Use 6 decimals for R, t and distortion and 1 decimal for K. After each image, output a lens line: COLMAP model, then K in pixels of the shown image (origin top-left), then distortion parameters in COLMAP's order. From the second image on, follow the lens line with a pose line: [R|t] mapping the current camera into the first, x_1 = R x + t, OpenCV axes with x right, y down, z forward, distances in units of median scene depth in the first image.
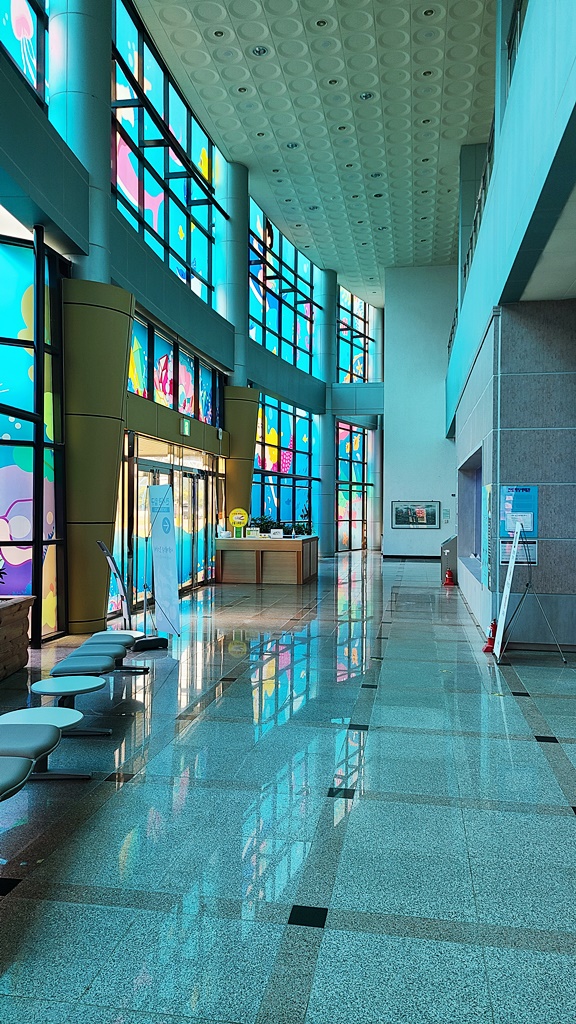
lens RADIAL K [[761.1, 0, 289.9], [0, 761.1, 505.0], [0, 0, 1]] dist [0.012722, -0.024601]
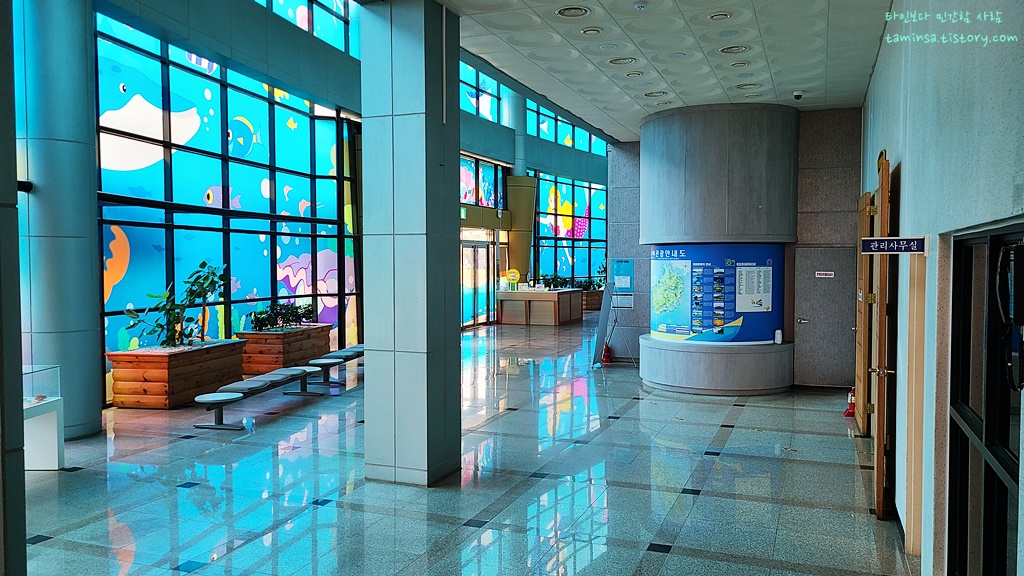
lens RADIAL K [[761.1, 0, 511.7], [0, 761.1, 293.9], [0, 0, 1]] dist [0.012722, -0.024601]
pose [[0.975526, -0.000561, -0.219883, 0.228235], [0.011453, 0.998769, 0.048266, -0.016386], [0.219585, -0.049603, 0.974332, -0.317184]]
